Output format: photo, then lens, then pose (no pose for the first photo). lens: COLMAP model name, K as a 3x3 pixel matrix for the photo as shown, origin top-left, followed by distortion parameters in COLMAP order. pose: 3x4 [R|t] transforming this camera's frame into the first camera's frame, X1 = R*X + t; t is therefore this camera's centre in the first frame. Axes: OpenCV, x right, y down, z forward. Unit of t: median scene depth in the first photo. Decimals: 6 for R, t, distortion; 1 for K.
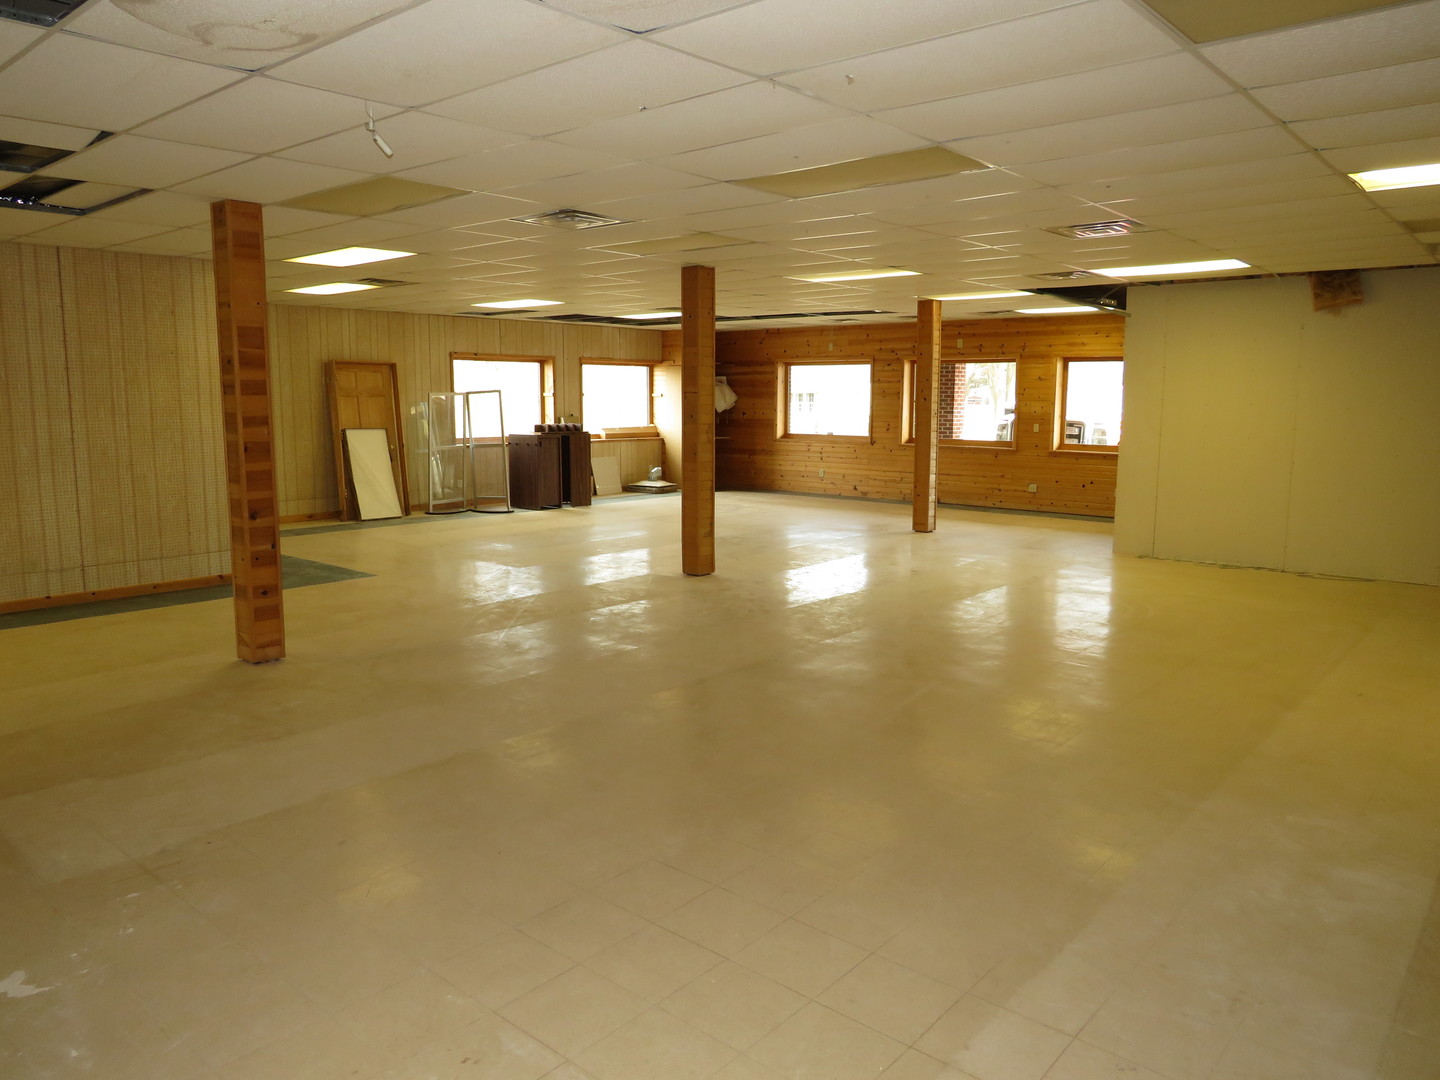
lens RADIAL K [[1024.3, 0, 717.0], [0, 1024.3, 540.4], [0, 0, 1]] dist [-0.039099, 0.012081]
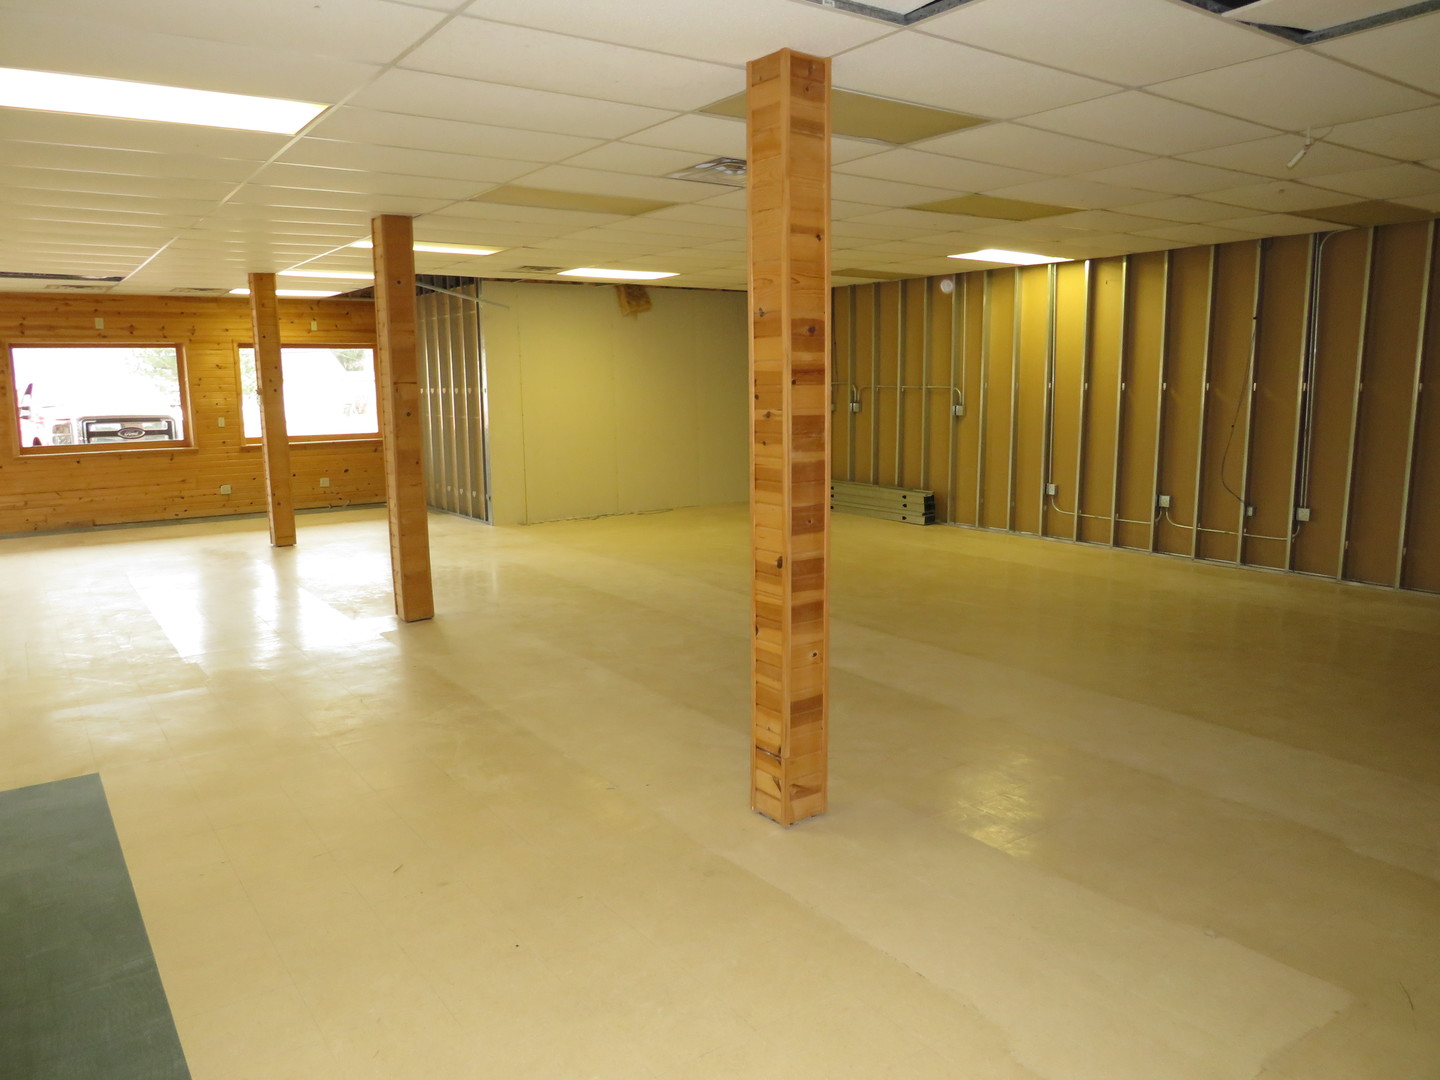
lens RADIAL K [[1024.3, 0, 717.6], [0, 1024.3, 537.8], [0, 0, 1]] dist [-0.039099, 0.012081]
pose [[0.226937, -0.158830, 0.960871, -0.451112], [0.150471, 0.980483, 0.126534, -0.057421], [-0.962215, 0.115868, 0.246407, 0.371822]]
